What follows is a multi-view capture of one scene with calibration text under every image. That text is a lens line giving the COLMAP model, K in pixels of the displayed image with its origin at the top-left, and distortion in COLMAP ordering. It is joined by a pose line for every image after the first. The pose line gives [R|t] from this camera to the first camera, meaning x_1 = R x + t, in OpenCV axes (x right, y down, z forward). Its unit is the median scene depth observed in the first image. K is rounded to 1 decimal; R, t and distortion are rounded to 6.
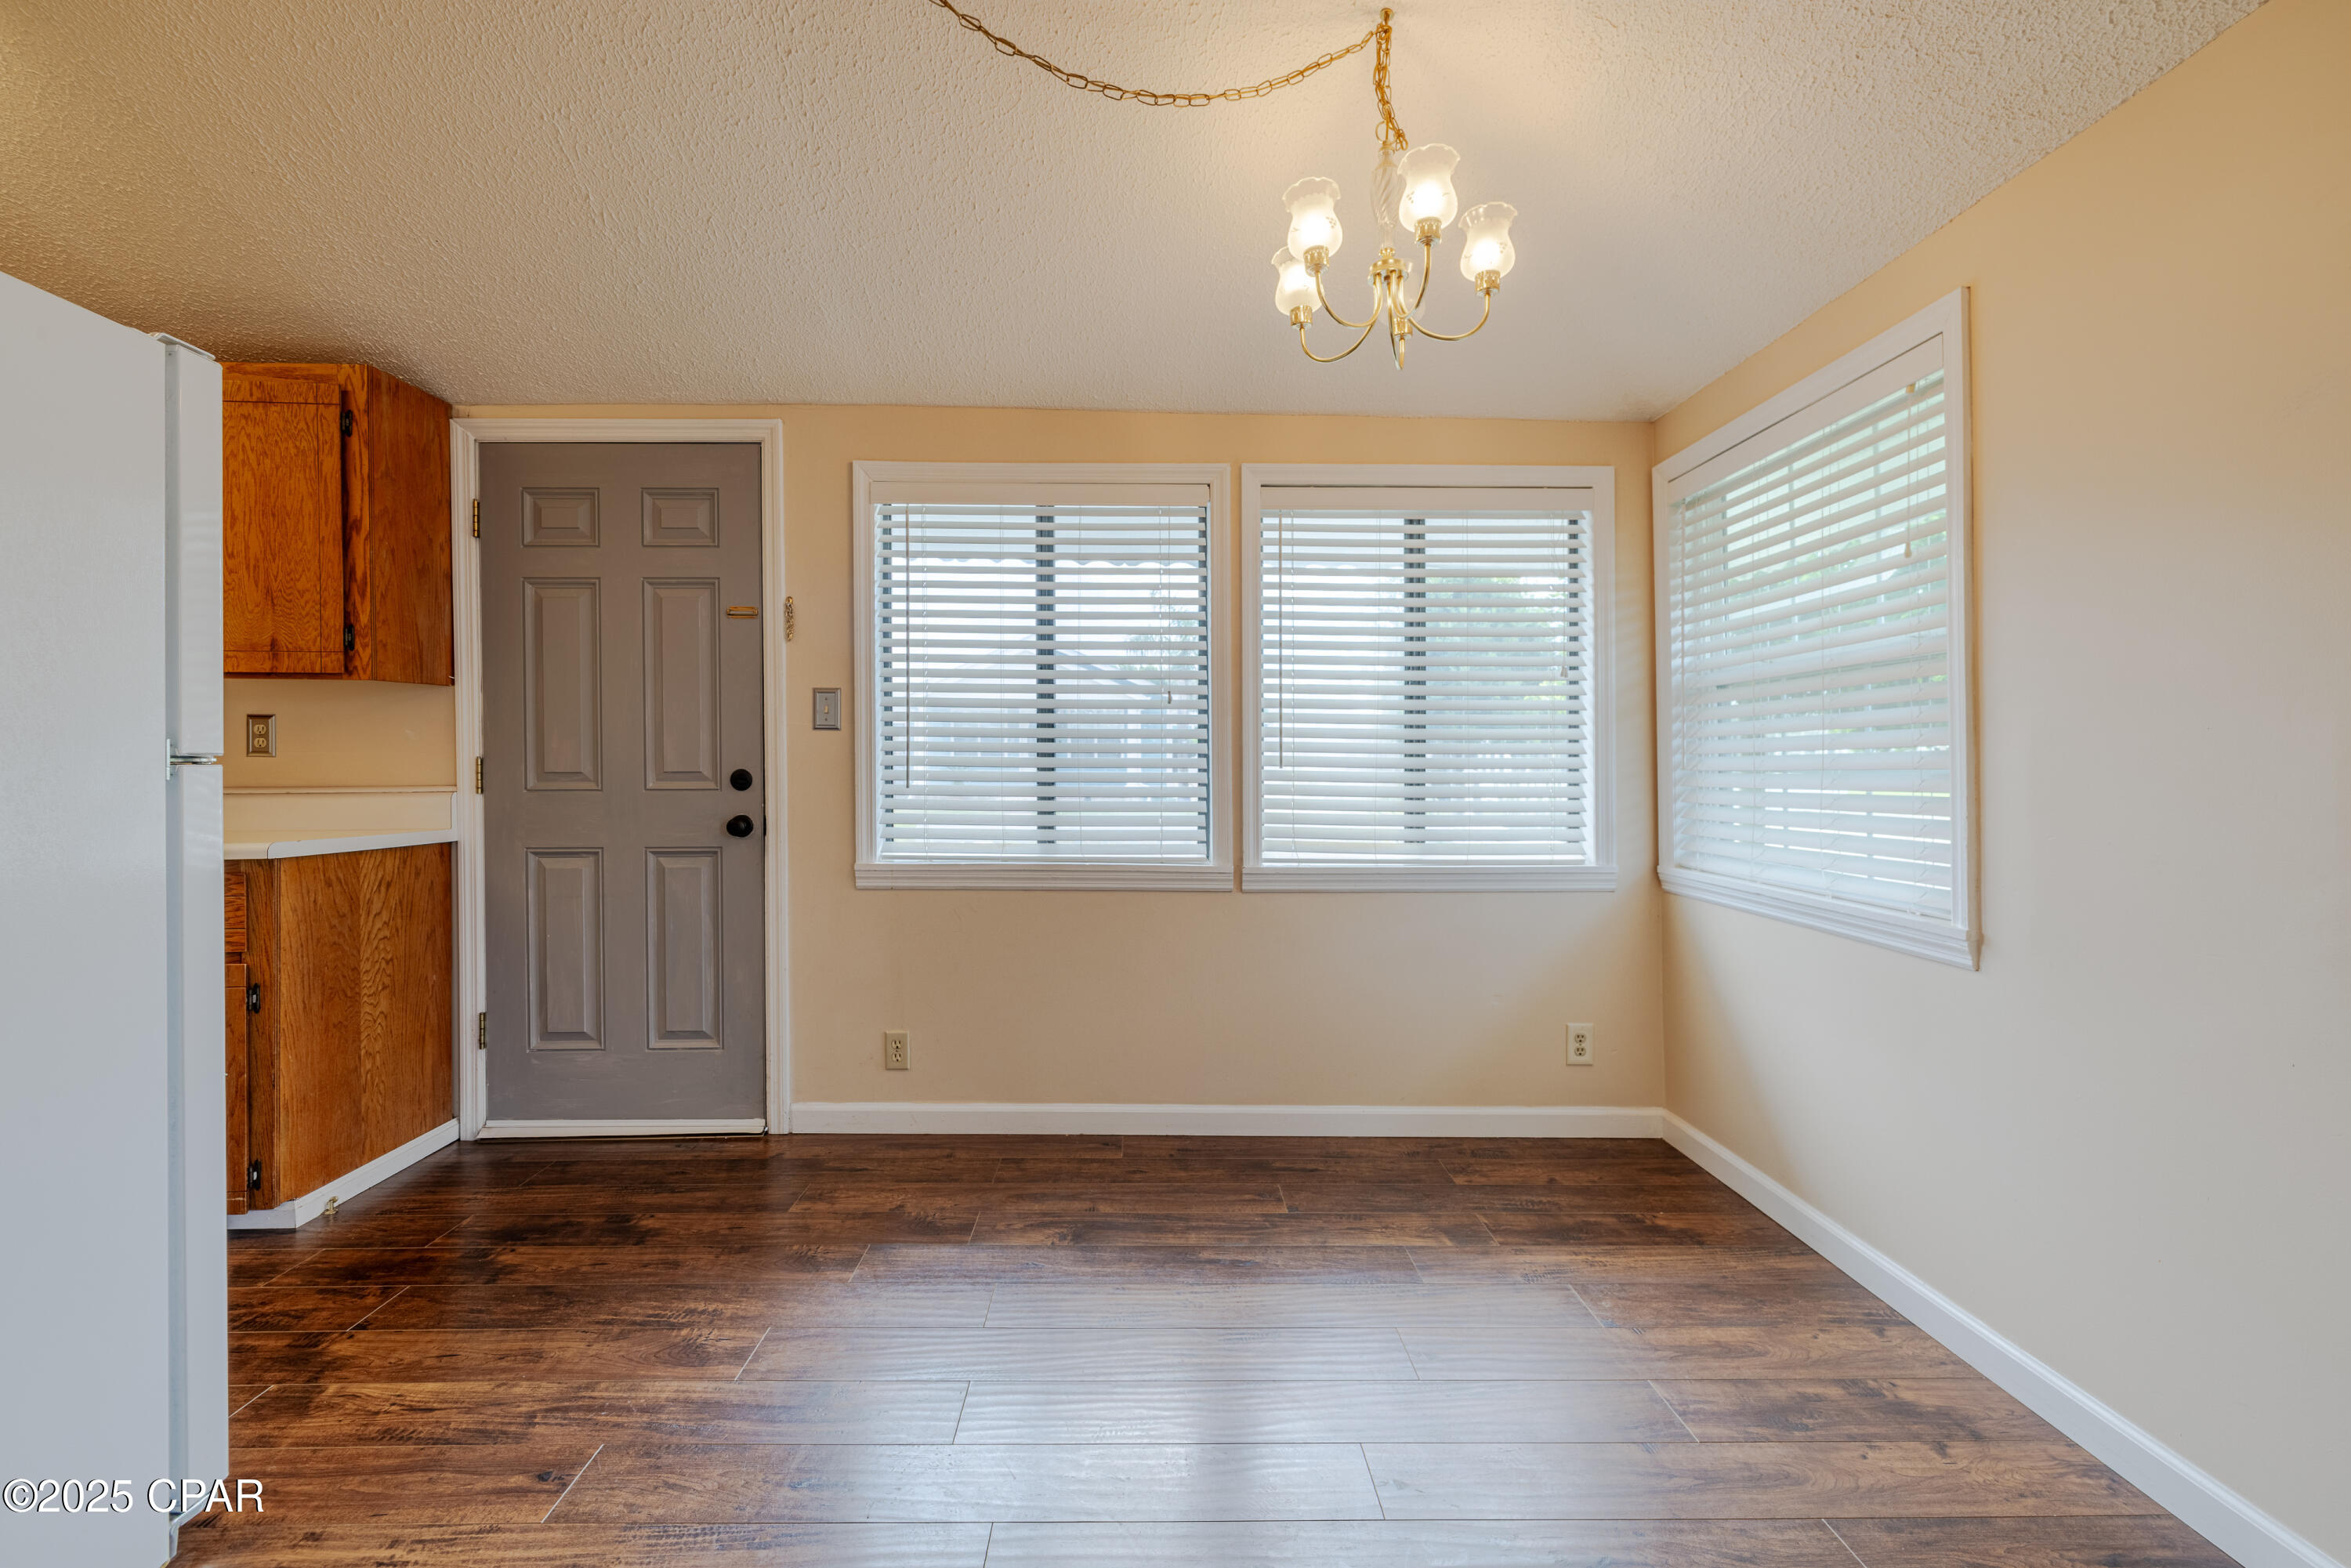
lens RADIAL K [[1002.4, 0, 1194.6], [0, 1002.4, 760.0], [0, 0, 1]] dist [0.000980, -0.000121]
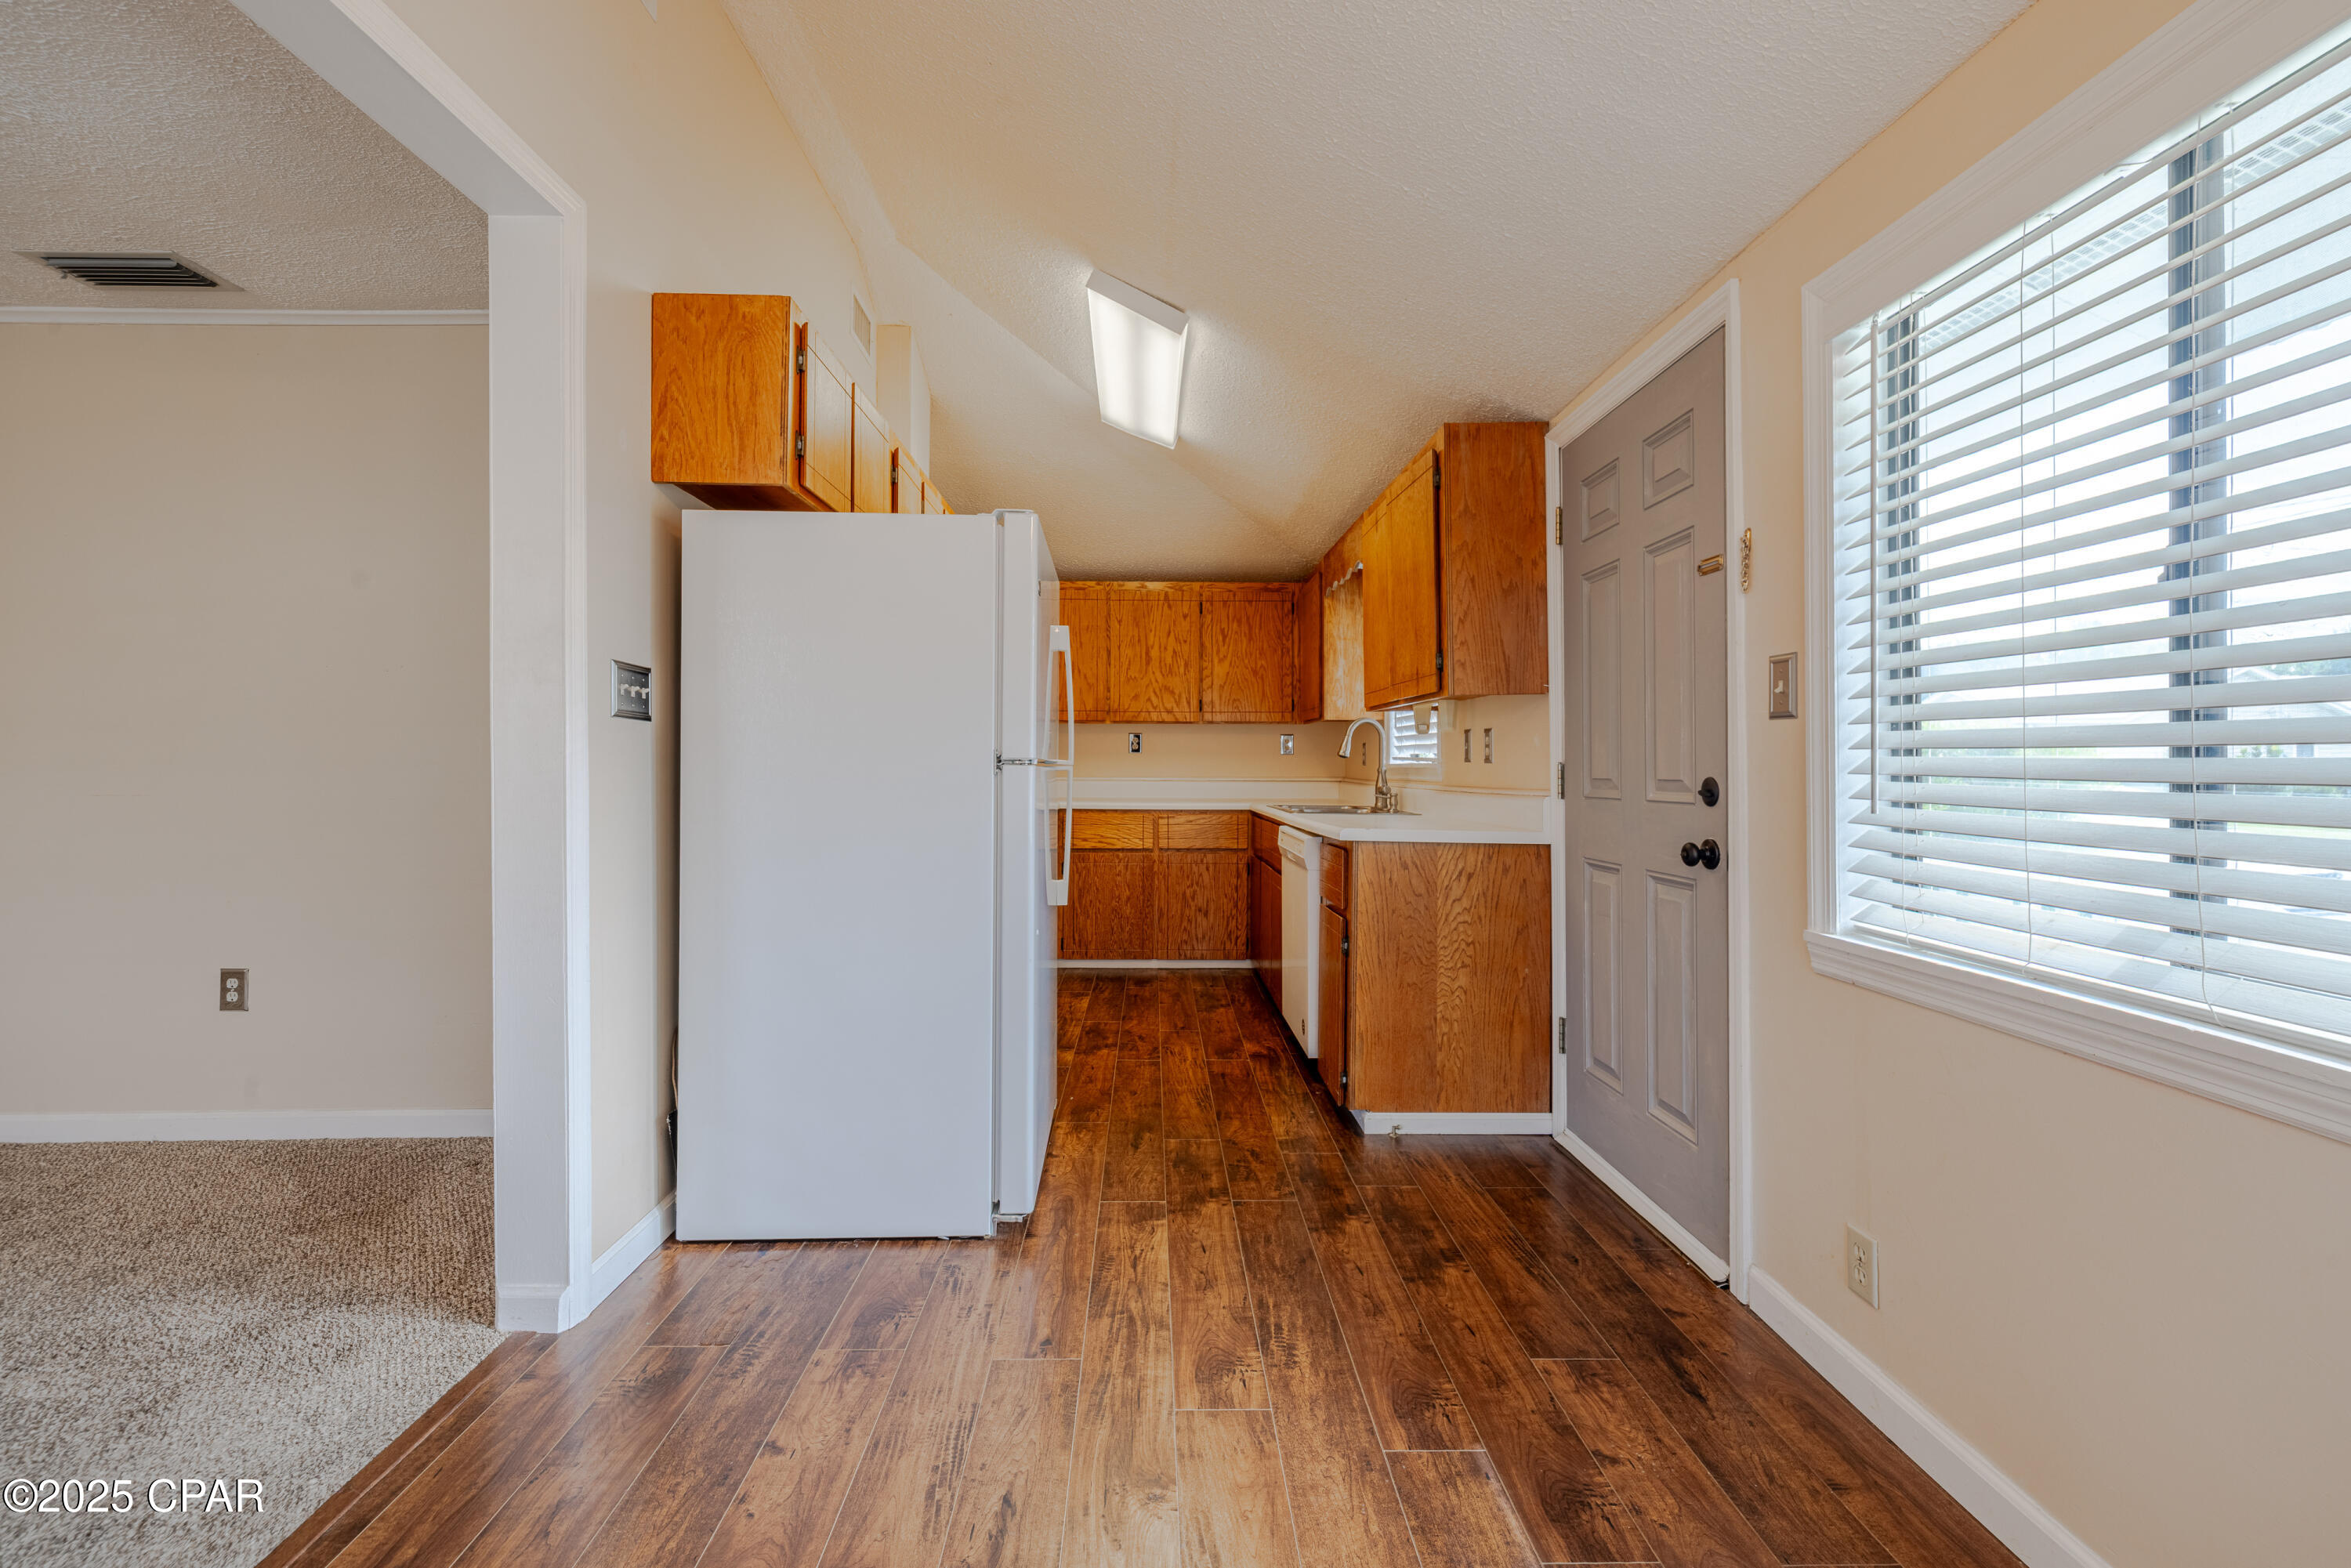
lens RADIAL K [[1002.4, 0, 1147.5], [0, 1002.4, 774.4], [0, 0, 1]] dist [0.000980, -0.000121]
pose [[-0.039029, 0.007356, -0.999211, 0.343493], [-0.004843, 0.999960, 0.007551, 0.003620], [0.999226, 0.005134, -0.038992, 0.700600]]
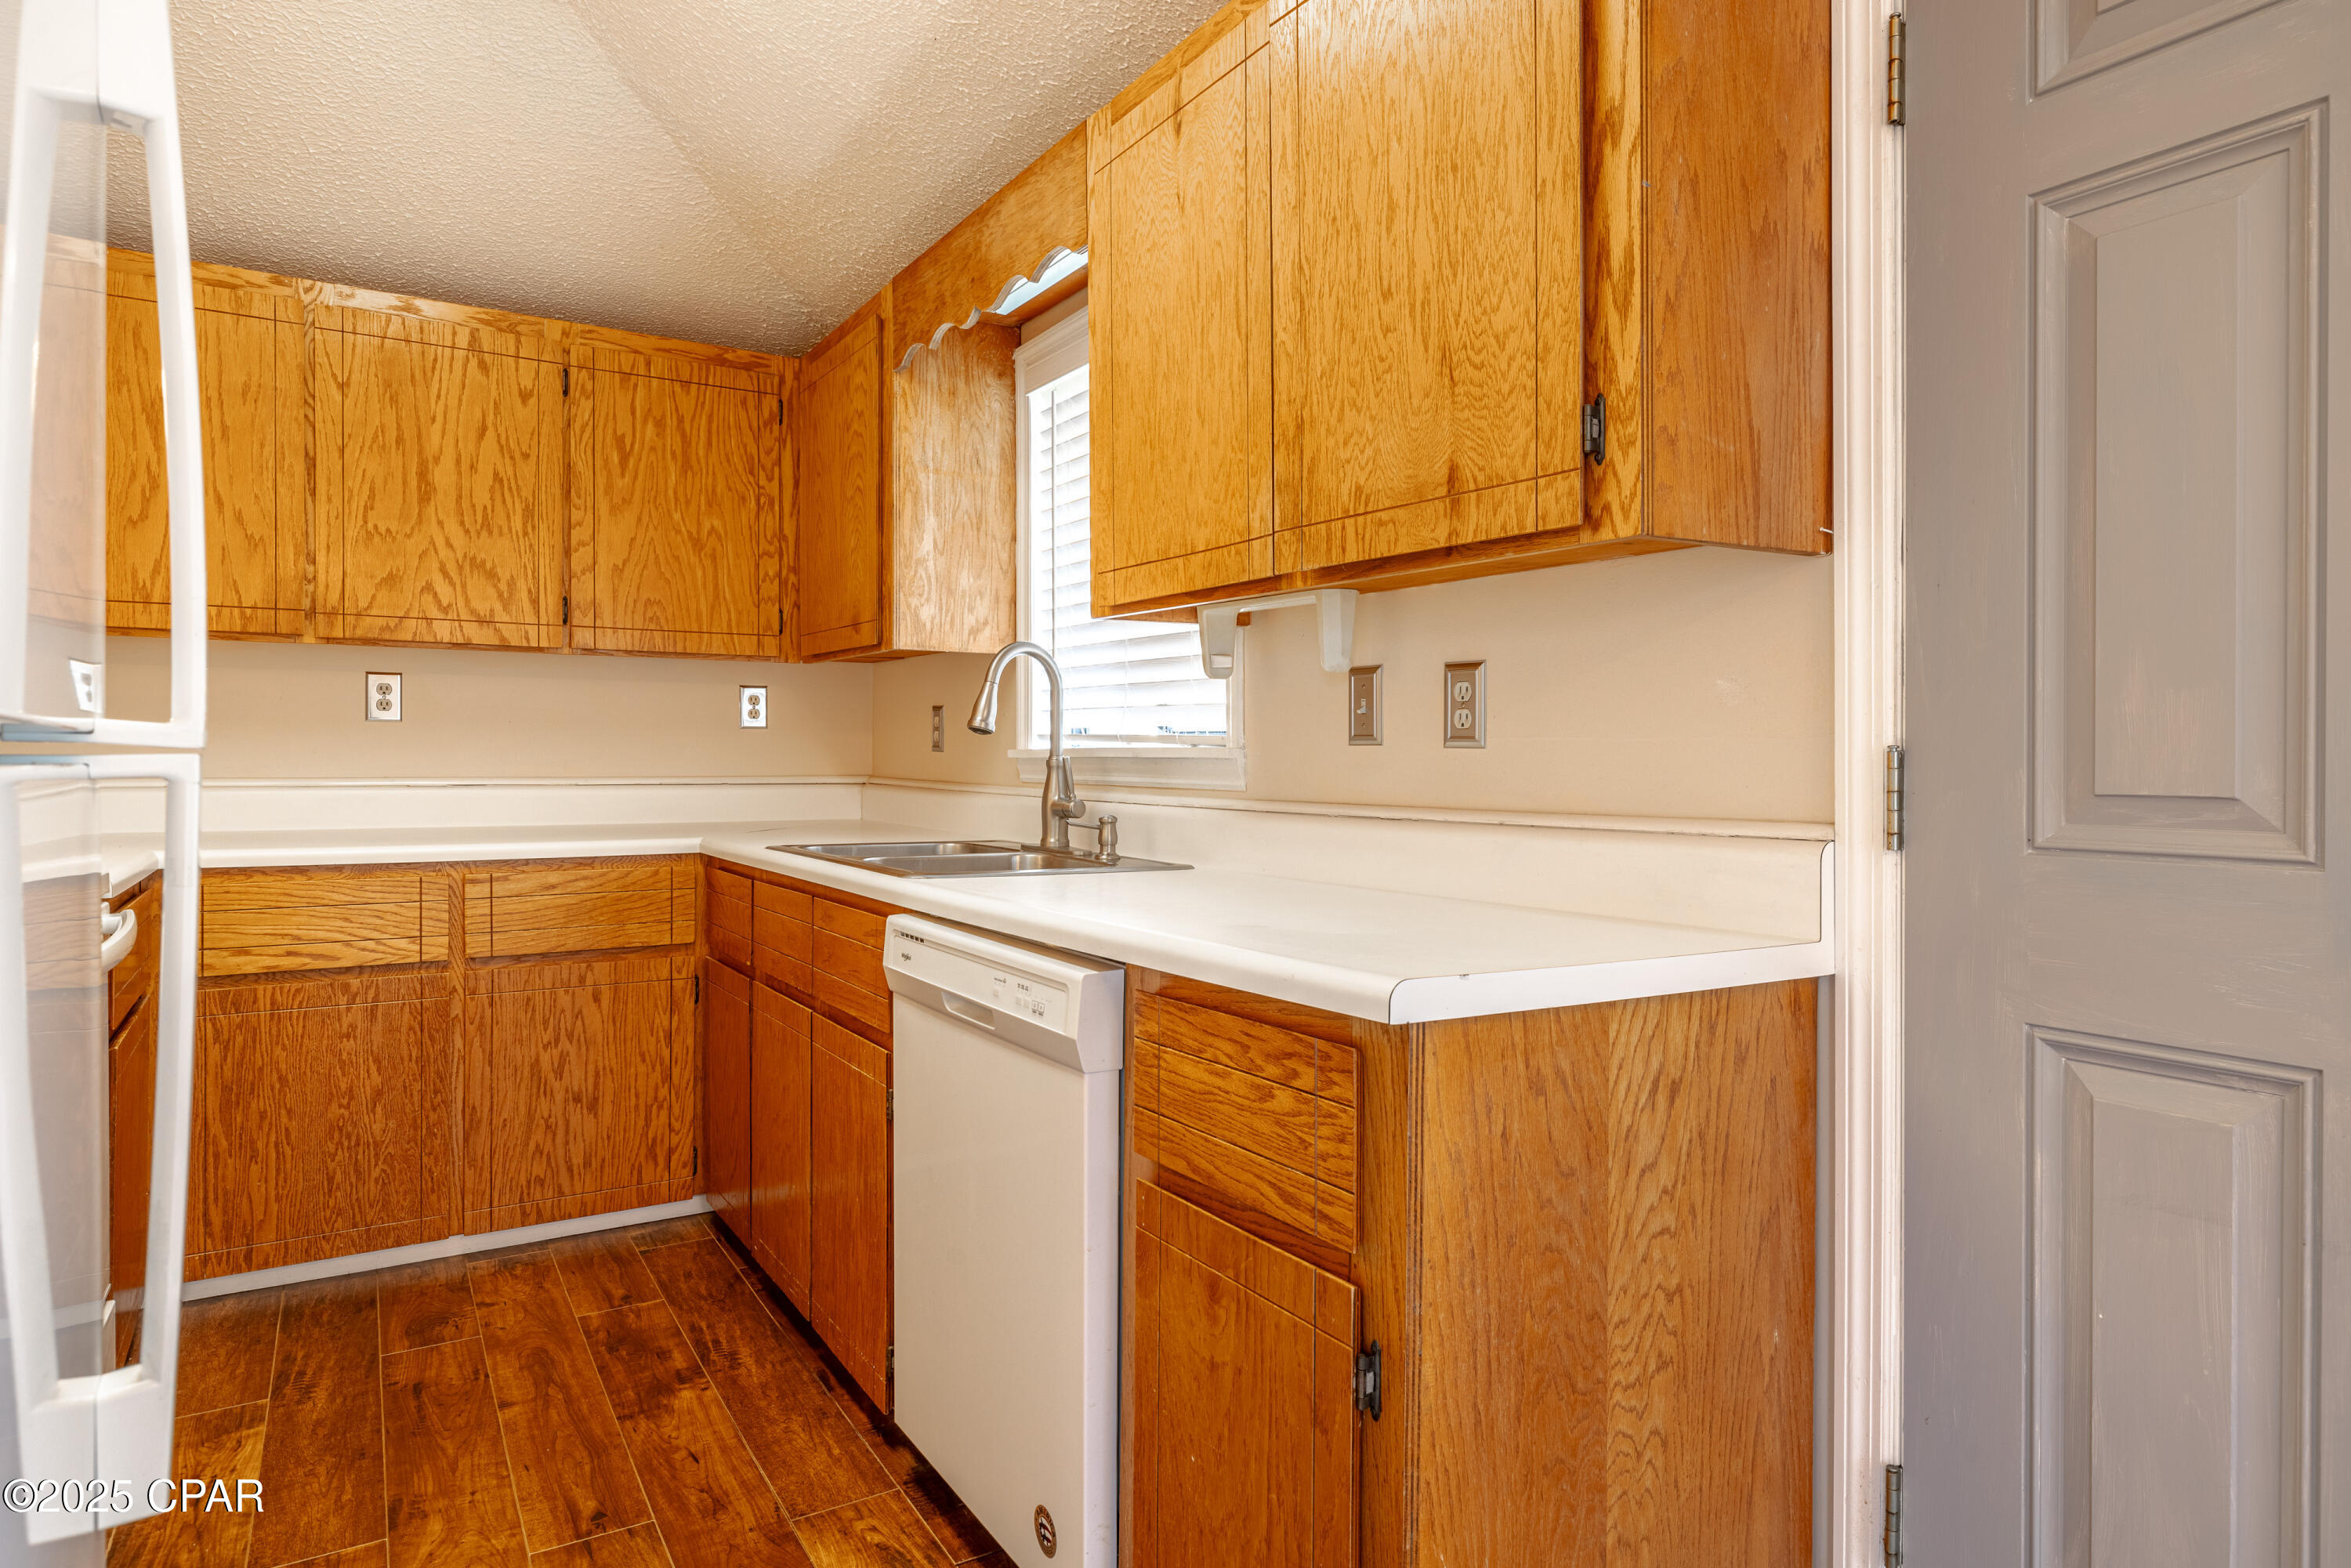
lens RADIAL K [[1328.3, 0, 1141.6], [0, 1328.3, 772.1], [0, 0, 1]] dist [0.003010, -0.000211]
pose [[0.481778, 0.012636, -0.876202, -0.481778], [-0.006930, 0.999920, 0.010610, 0.003126], [0.876266, 0.000961, 0.481827, 0.606199]]
